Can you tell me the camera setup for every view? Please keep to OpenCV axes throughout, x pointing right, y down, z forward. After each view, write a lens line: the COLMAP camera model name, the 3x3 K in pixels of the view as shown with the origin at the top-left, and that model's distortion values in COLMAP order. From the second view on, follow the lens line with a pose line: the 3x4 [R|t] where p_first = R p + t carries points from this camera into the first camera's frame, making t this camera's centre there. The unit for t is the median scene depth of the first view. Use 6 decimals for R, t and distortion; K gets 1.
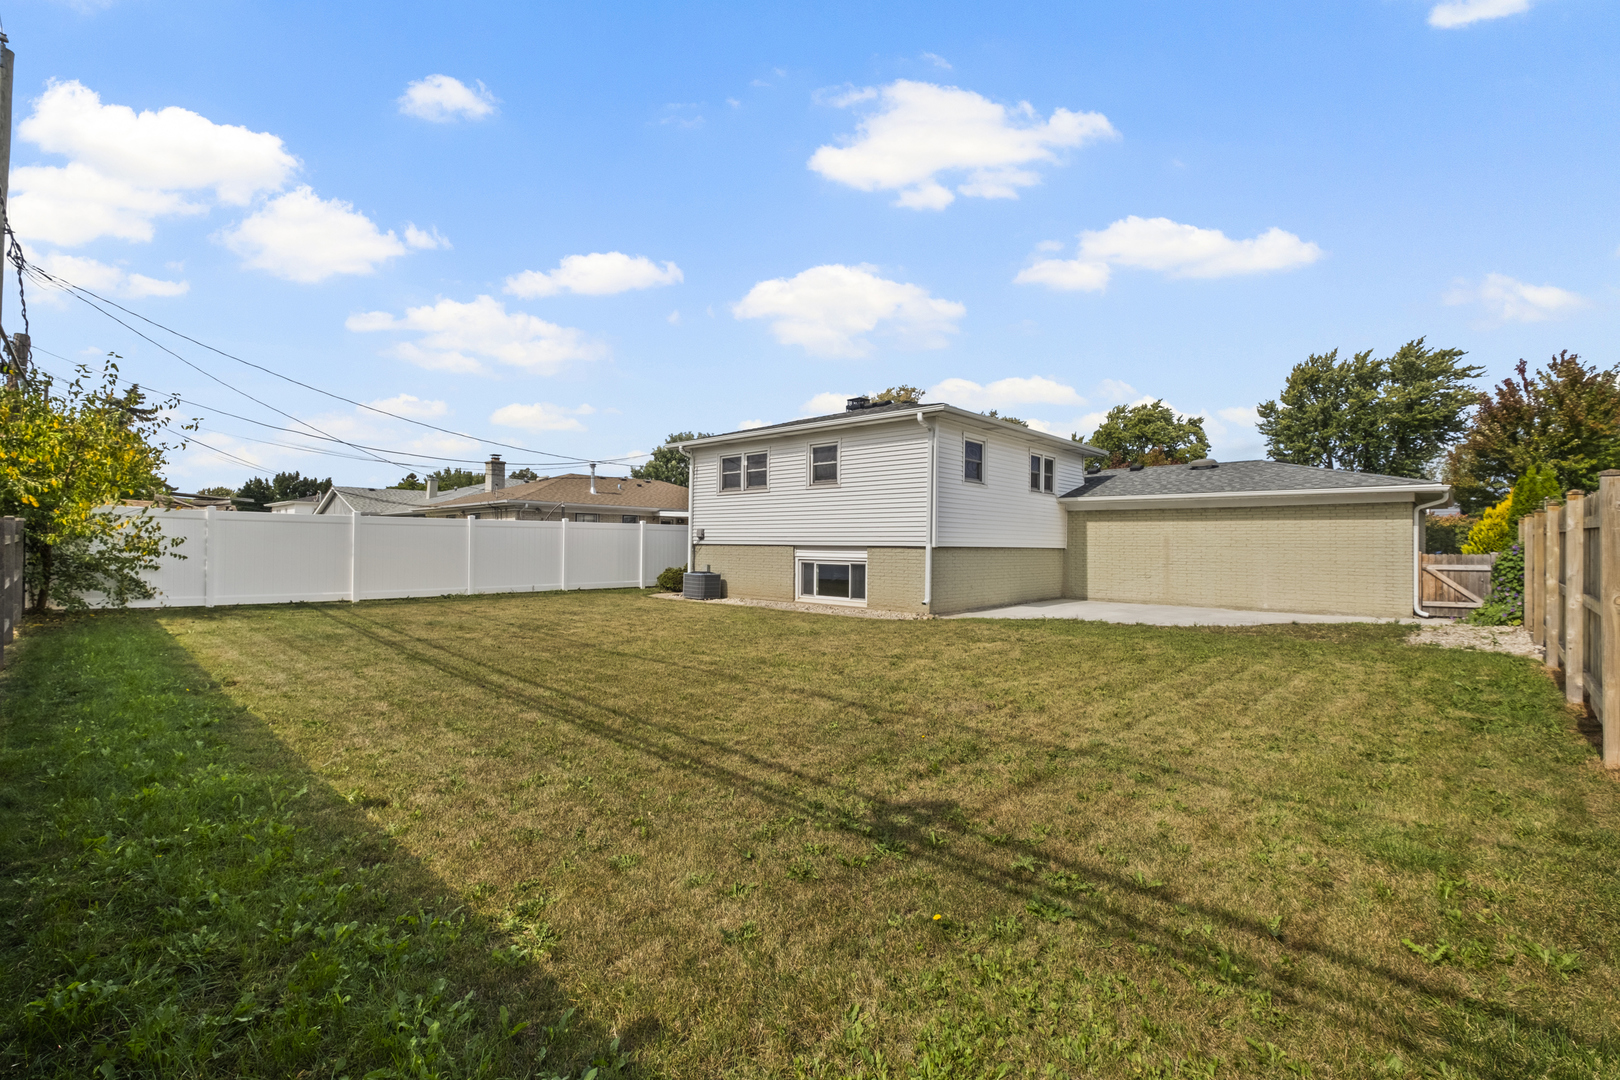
lens RADIAL K [[714.5, 0, 810.0], [0, 714.5, 540.0], [0, 0, 1]] dist [-0.000912, -0.000661]
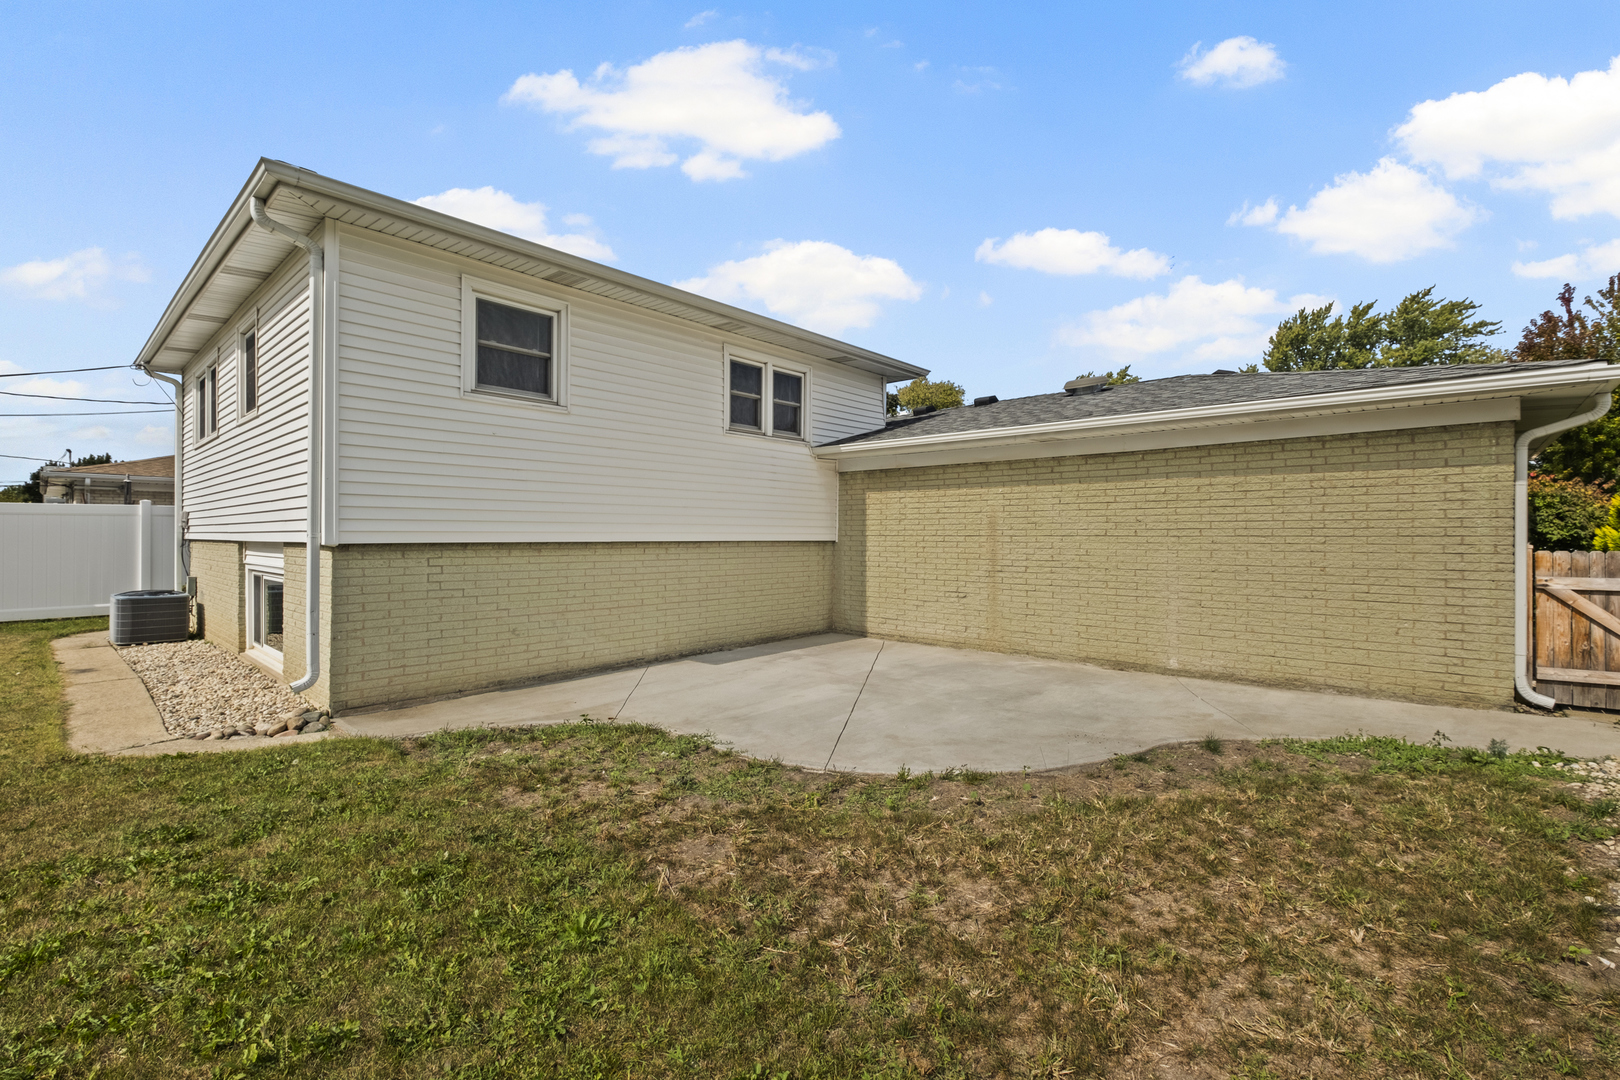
lens RADIAL K [[714.5, 0, 810.0], [0, 714.5, 540.0], [0, 0, 1]] dist [-0.000912, -0.000661]
pose [[0.999911, -0.009862, 0.008933, 0.363140], [0.009732, 0.999848, 0.014437, 0.003043], [-0.009075, -0.014349, 0.999856, 0.491968]]
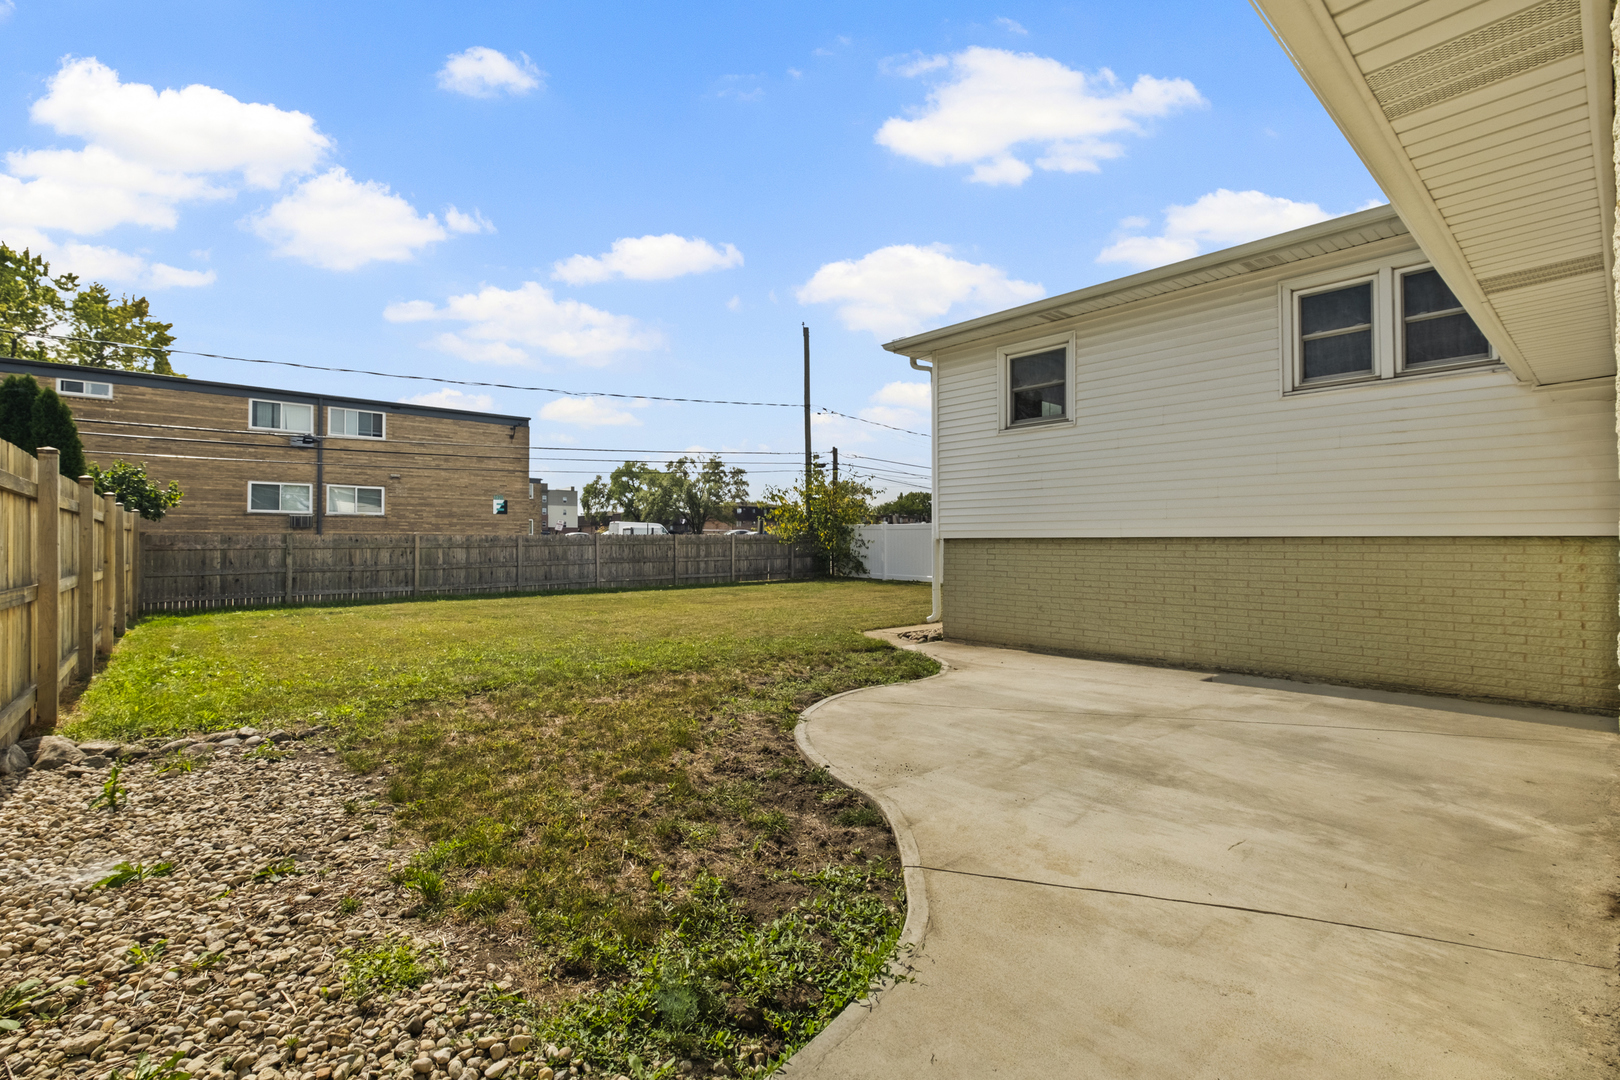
lens RADIAL K [[714.5, 0, 810.0], [0, 714.5, 540.0], [0, 0, 1]] dist [-0.000912, -0.000661]
pose [[-0.098537, -0.015746, -0.995009, 0.721252], [0.005124, 0.999854, -0.016330, 0.017425], [0.995120, -0.006708, -0.098442, 0.779849]]
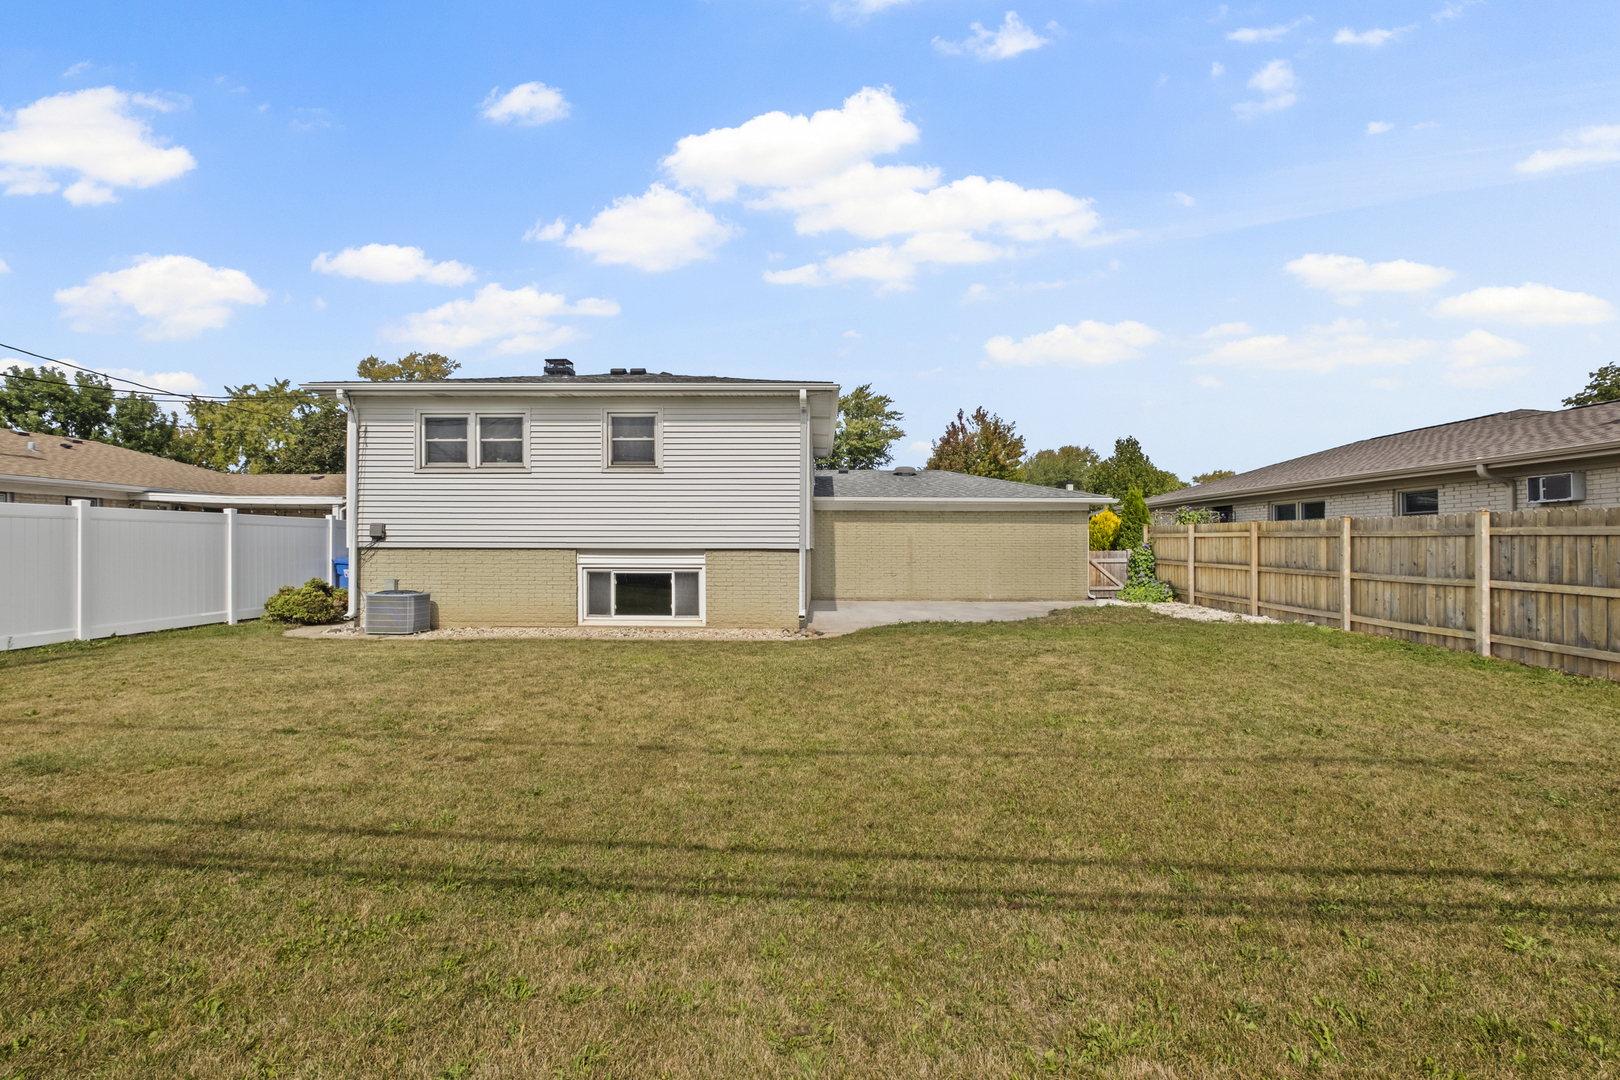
lens RADIAL K [[714.5, 0, 810.0], [0, 714.5, 540.0], [0, 0, 1]] dist [-0.000912, -0.000661]
pose [[0.749438, -0.002391, 0.662071, -0.320748], [-0.000079, 0.999993, 0.003702, -0.003923], [-0.662075, -0.002827, 0.749432, 0.294187]]
